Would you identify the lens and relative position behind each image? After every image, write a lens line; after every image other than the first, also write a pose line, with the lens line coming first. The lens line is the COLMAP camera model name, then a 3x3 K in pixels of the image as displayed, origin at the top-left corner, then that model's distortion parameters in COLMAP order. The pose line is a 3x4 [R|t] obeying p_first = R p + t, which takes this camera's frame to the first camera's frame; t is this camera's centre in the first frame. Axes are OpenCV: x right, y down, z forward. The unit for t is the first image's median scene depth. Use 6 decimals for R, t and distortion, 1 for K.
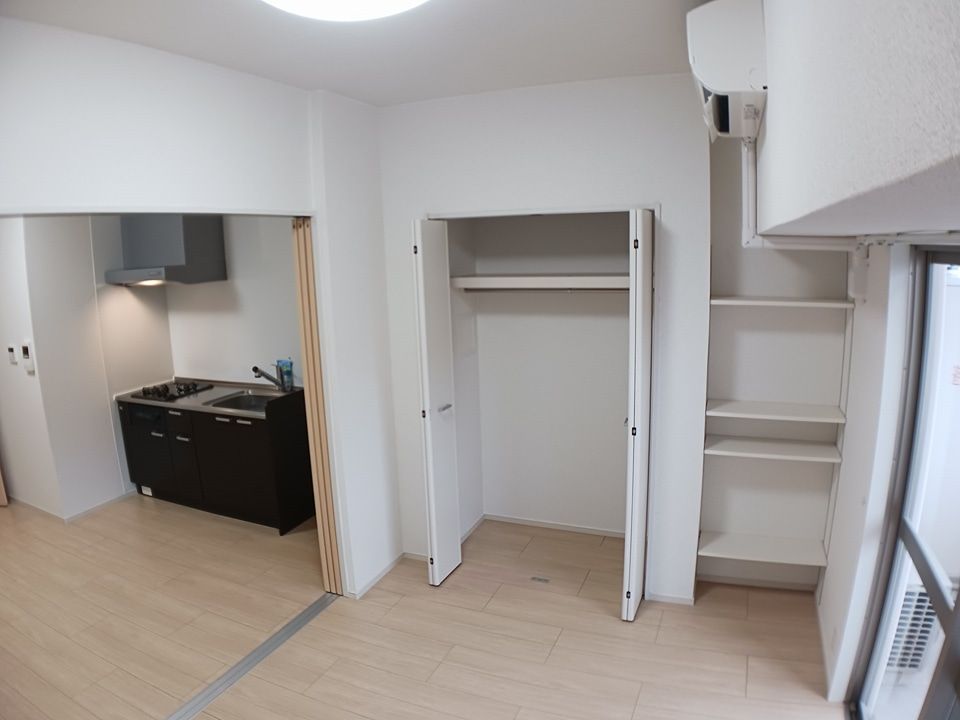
lens RADIAL K [[600.4, 0, 467.3], [0, 600.4, 358.9], [0, 0, 1]] dist [-0.167385, 0.001602]
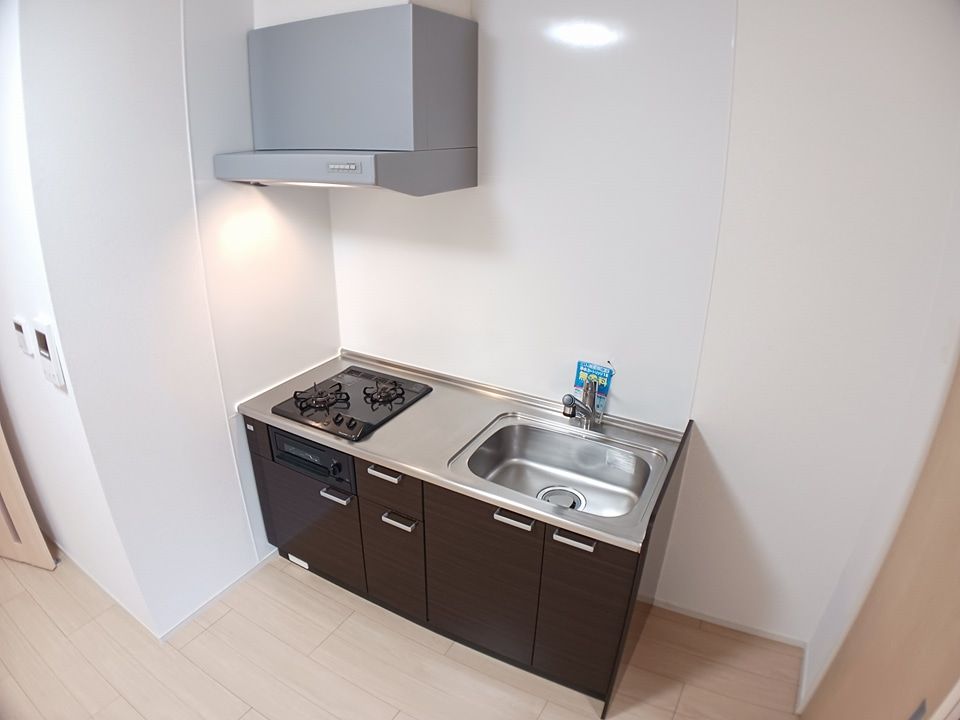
lens RADIAL K [[563.7, 0, 480.0], [0, 563.7, 360.0], [0, 0, 1]] dist [-0.187761, 0.023501]
pose [[0.994048, 0.083699, -0.069741, -0.376607], [-0.066394, 0.972939, 0.221318, -0.099079], [0.086378, -0.215370, 0.972705, 0.544896]]
